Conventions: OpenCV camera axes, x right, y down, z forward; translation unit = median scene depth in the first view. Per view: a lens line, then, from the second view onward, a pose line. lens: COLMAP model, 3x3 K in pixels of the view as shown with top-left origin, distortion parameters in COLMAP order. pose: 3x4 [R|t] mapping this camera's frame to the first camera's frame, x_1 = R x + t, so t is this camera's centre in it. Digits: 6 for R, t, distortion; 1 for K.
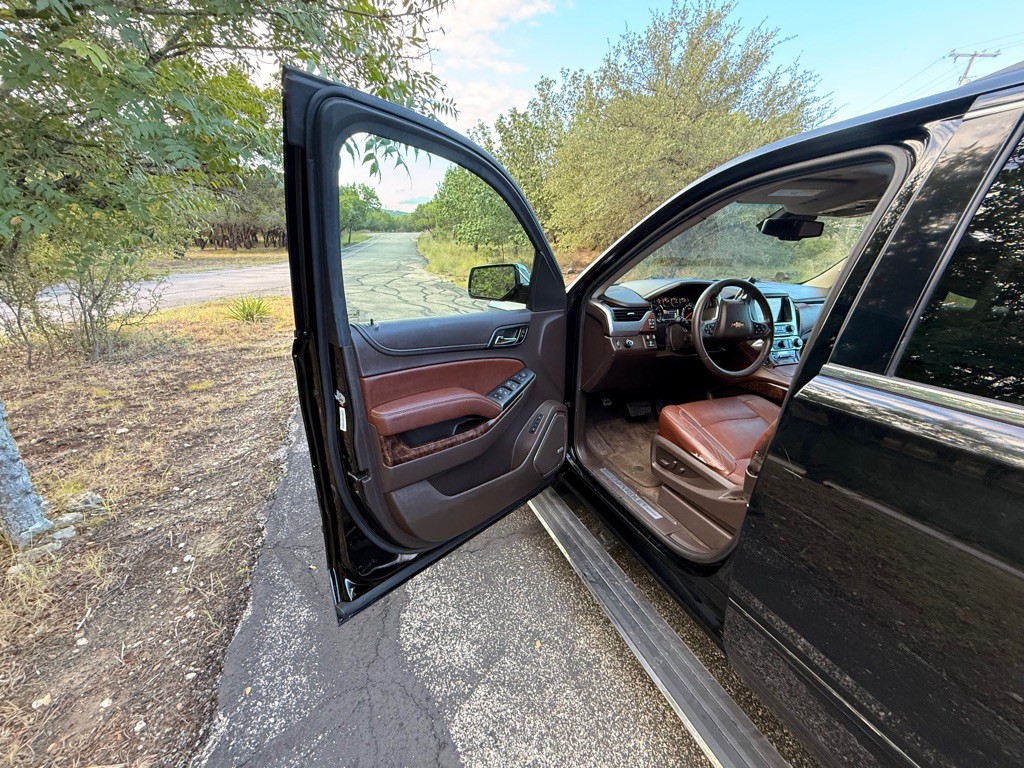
lens RADIAL K [[406.9, 0, 510.3], [0, 406.9, 385.1], [0, 0, 1]] dist [-0.005775, 0.000870]
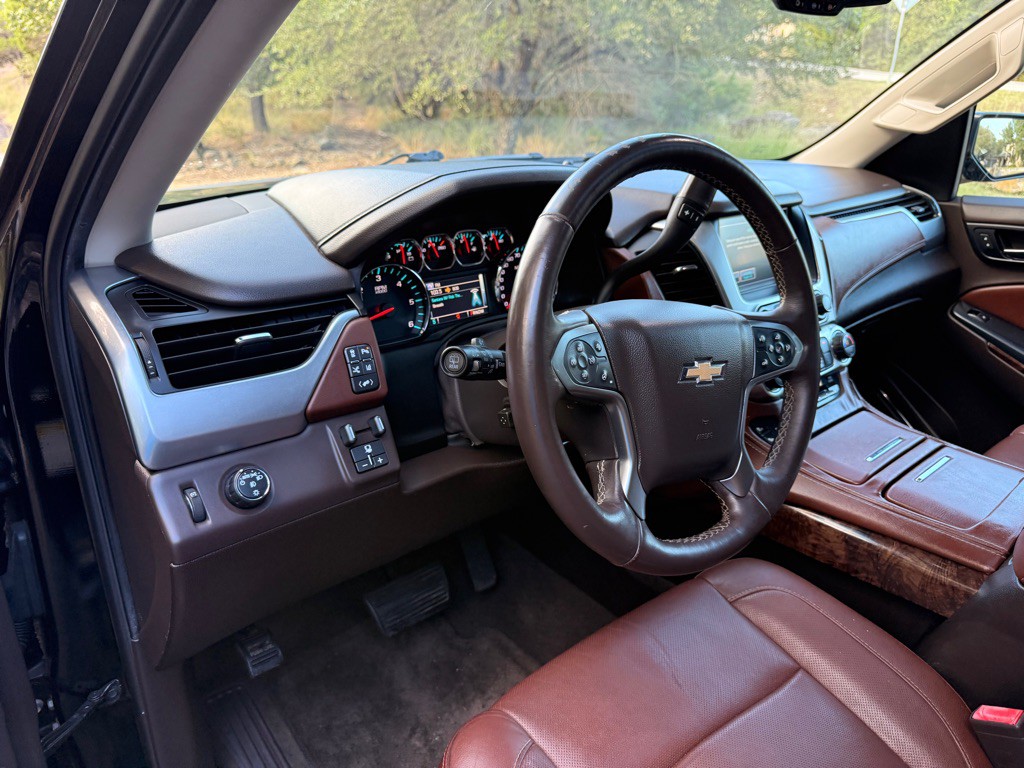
lens RADIAL K [[729.9, 0, 515.3], [0, 729.9, 380.9], [0, 0, 1]] dist [0.044800, -0.050845]
pose [[0.934444, -0.133847, 0.330000, 0.282347], [0.120658, 0.990865, 0.060229, -0.152818], [-0.335047, -0.016464, 0.942058, 0.566088]]
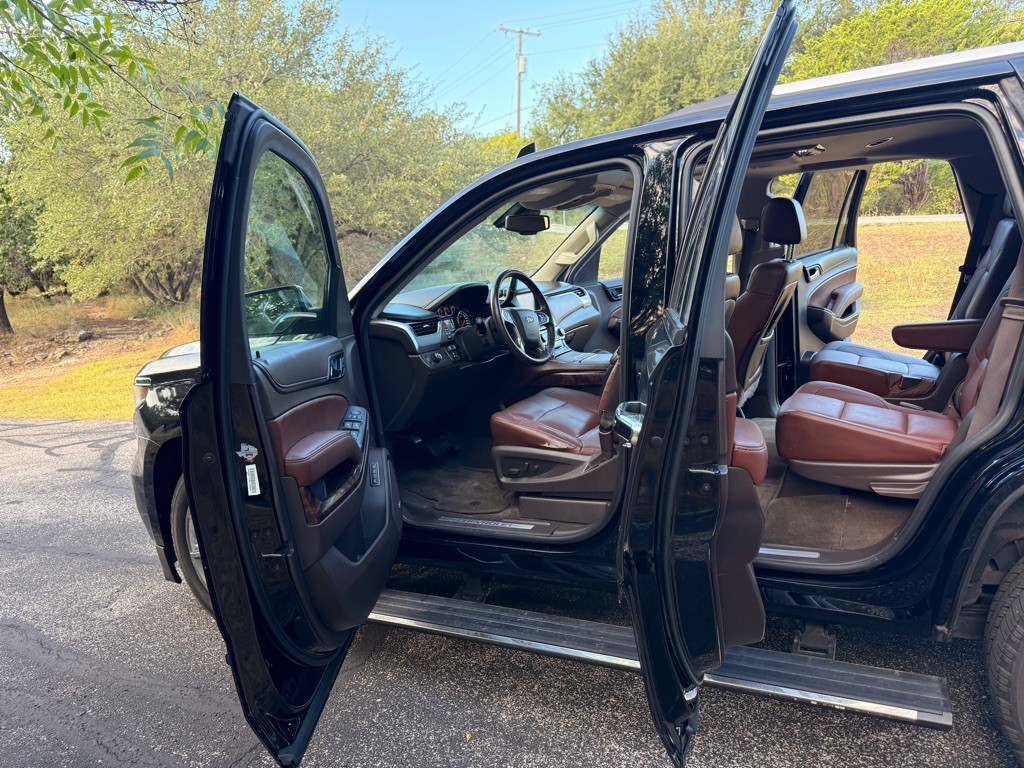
lens RADIAL K [[725.5, 0, 513.8], [0, 725.5, 387.9], [0, 0, 1]] dist [0.018038, -0.022146]
pose [[0.740140, -0.203882, 0.640800, -0.567438], [0.311532, 0.948461, -0.058057, 0.096570], [-0.595937, 0.242600, 0.765509, -0.261762]]
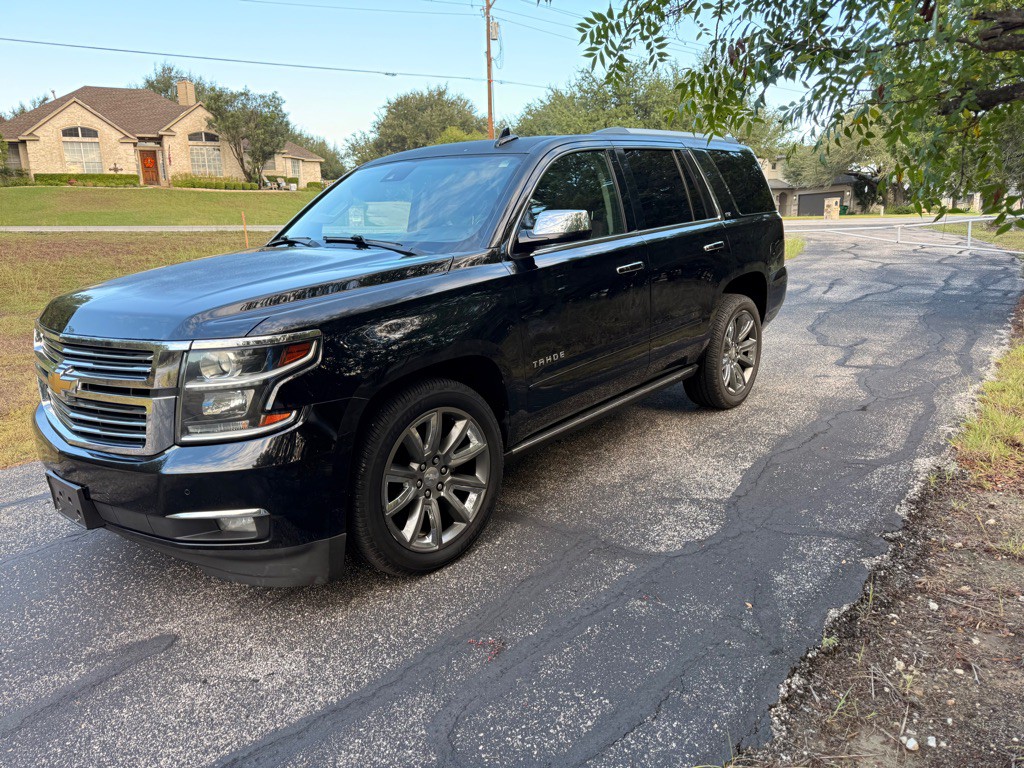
lens RADIAL K [[725.5, 0, 502.5], [0, 725.5, 384.9], [0, 0, 1]] dist [0.018038, -0.022146]
pose [[-0.485114, -0.212991, 0.848115, -1.459835], [0.316099, 0.861586, 0.397179, -0.643442], [-0.815319, 0.460766, -0.350641, 1.829199]]
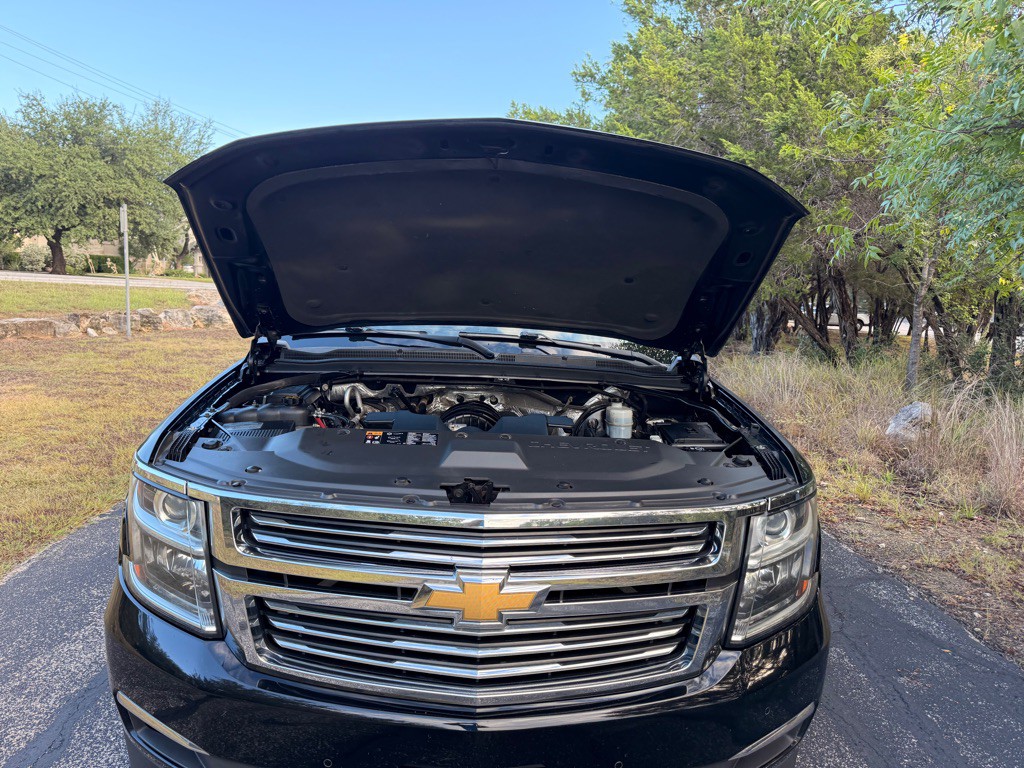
lens RADIAL K [[725.5, 0, 506.8], [0, 725.5, 384.2], [0, 0, 1]] dist [0.018038, -0.022146]
pose [[-0.947355, -0.116074, 0.298405, 0.035793], [0.038103, 0.884482, 0.465015, -0.970730], [-0.317910, 0.451905, -0.833496, 2.652827]]
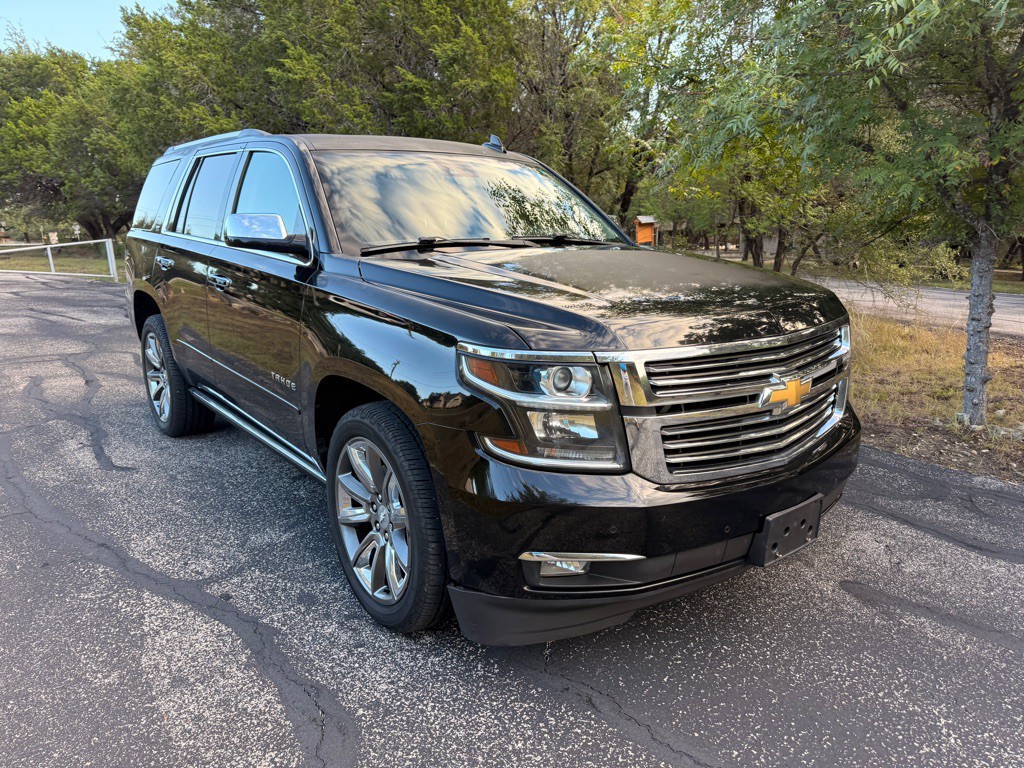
lens RADIAL K [[725.5, 0, 521.3], [0, 725.5, 386.2], [0, 0, 1]] dist [0.018038, -0.022146]
pose [[-0.949580, 0.051625, -0.309247, 1.157799], [-0.122585, 0.846699, 0.517758, -0.957647], [0.288568, 0.529562, -0.797680, 2.943733]]
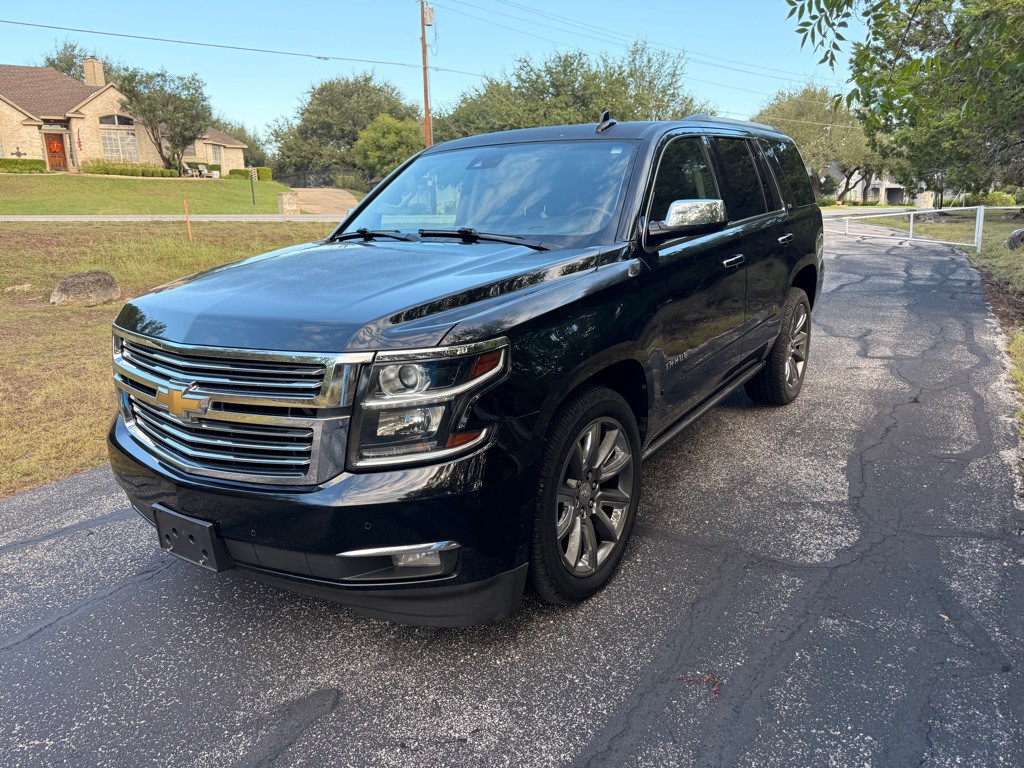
lens RADIAL K [[725.5, 0, 509.8], [0, 725.5, 389.3], [0, 0, 1]] dist [0.018038, -0.022146]
pose [[-0.579509, -0.216146, 0.785780, -1.066133], [0.288284, 0.847479, 0.445726, -0.760463], [-0.762274, 0.484830, -0.428810, 2.144962]]
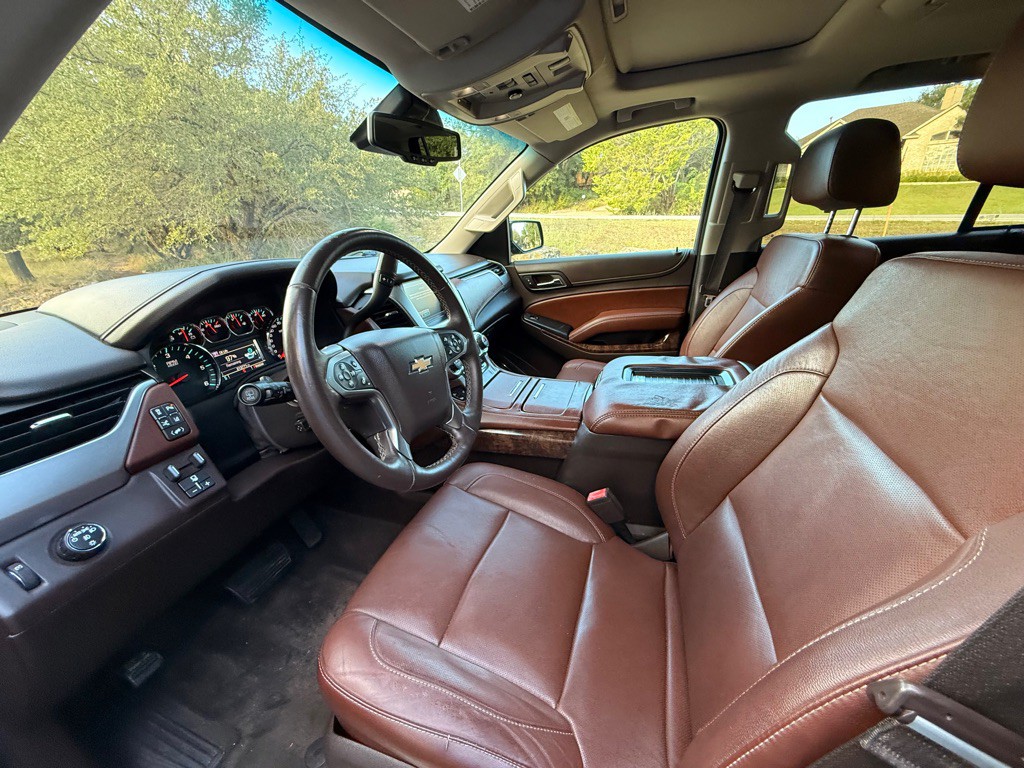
lens RADIAL K [[406.9, 0, 509.9], [0, 406.9, 383.9], [0, 0, 1]] dist [-0.005775, 0.000870]
pose [[0.610171, -0.332806, 0.718980, 0.285120], [0.318249, 0.934018, 0.162259, -0.140493], [-0.725541, 0.129809, 0.675826, 0.595527]]
